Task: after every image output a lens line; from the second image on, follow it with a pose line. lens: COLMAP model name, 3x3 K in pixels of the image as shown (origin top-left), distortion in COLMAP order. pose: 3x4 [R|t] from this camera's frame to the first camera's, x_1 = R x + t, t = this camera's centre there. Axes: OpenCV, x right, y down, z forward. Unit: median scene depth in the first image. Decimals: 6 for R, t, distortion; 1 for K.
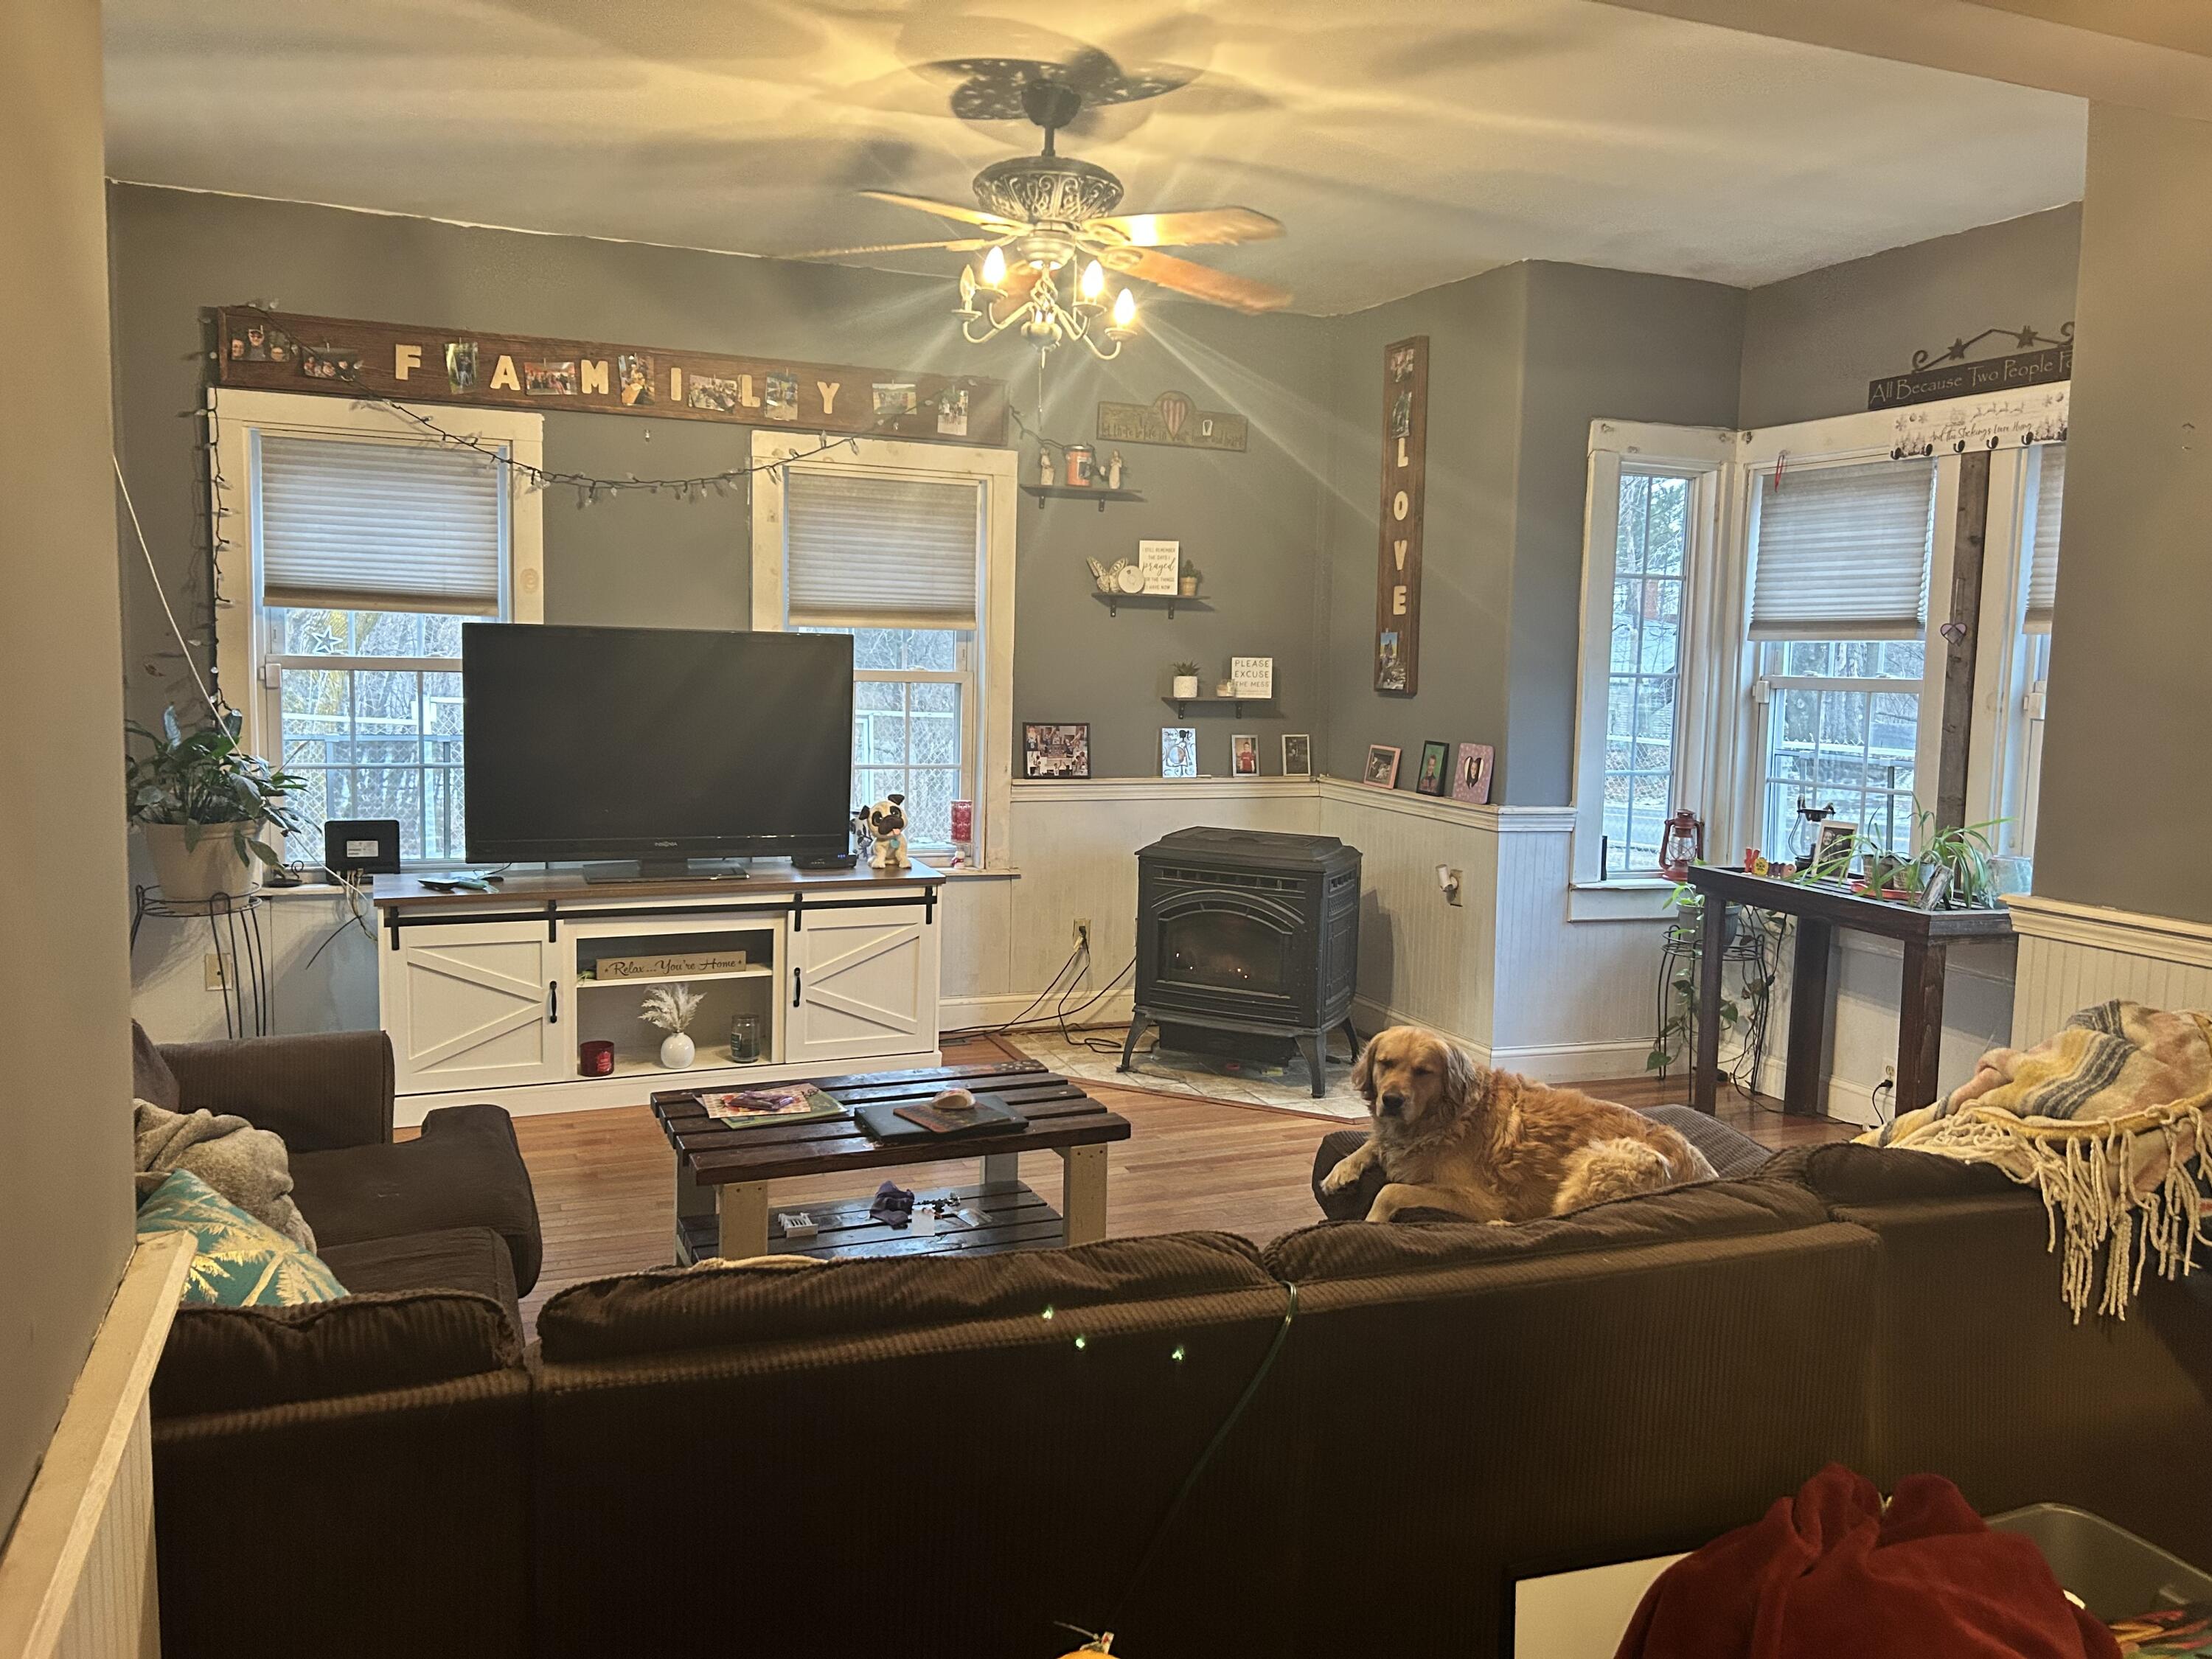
lens RADIAL K [[1662.9, 0, 1110.8], [0, 1662.9, 823.2], [0, 0, 1]] dist [0.060851, -0.067885]
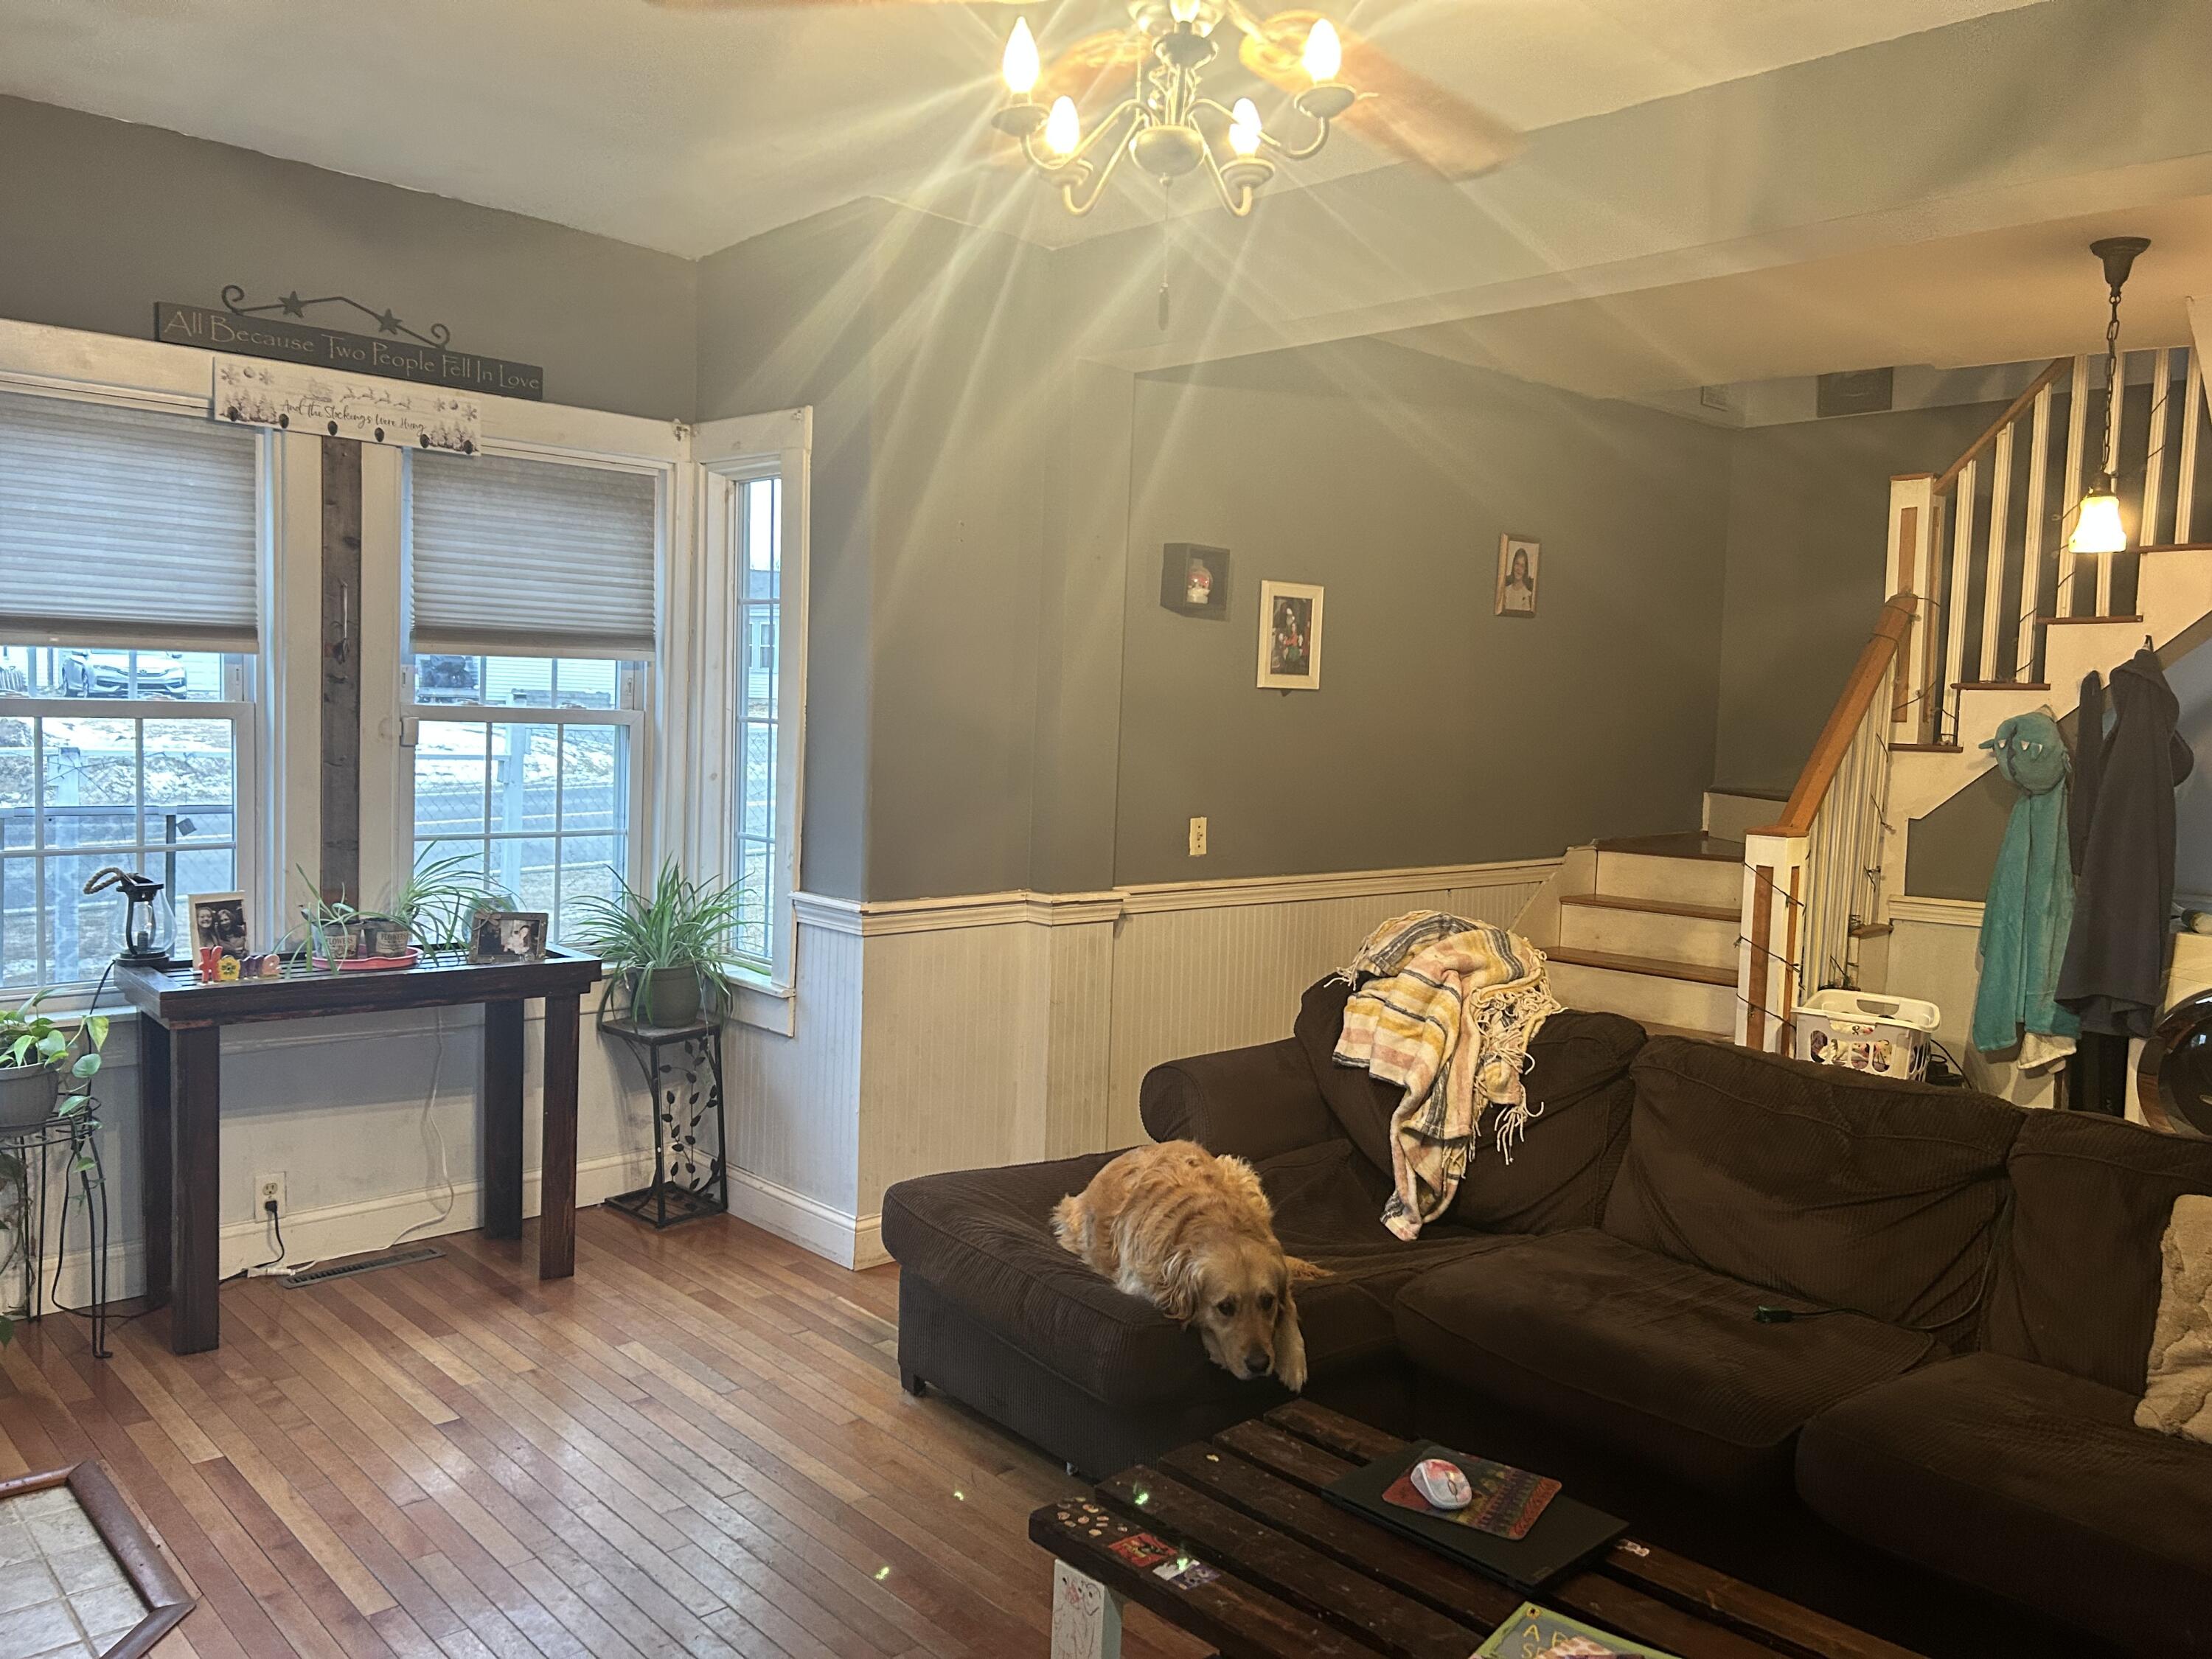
lens RADIAL K [[1662.9, 0, 1089.1], [0, 1662.9, 801.2], [0, 0, 1]] dist [0.060851, -0.067885]
pose [[-0.356256, -0.092916, 0.929757, -0.424706], [0.053941, 0.991339, 0.119738, -0.116429], [-0.932830, 0.092809, -0.348159, 0.939075]]
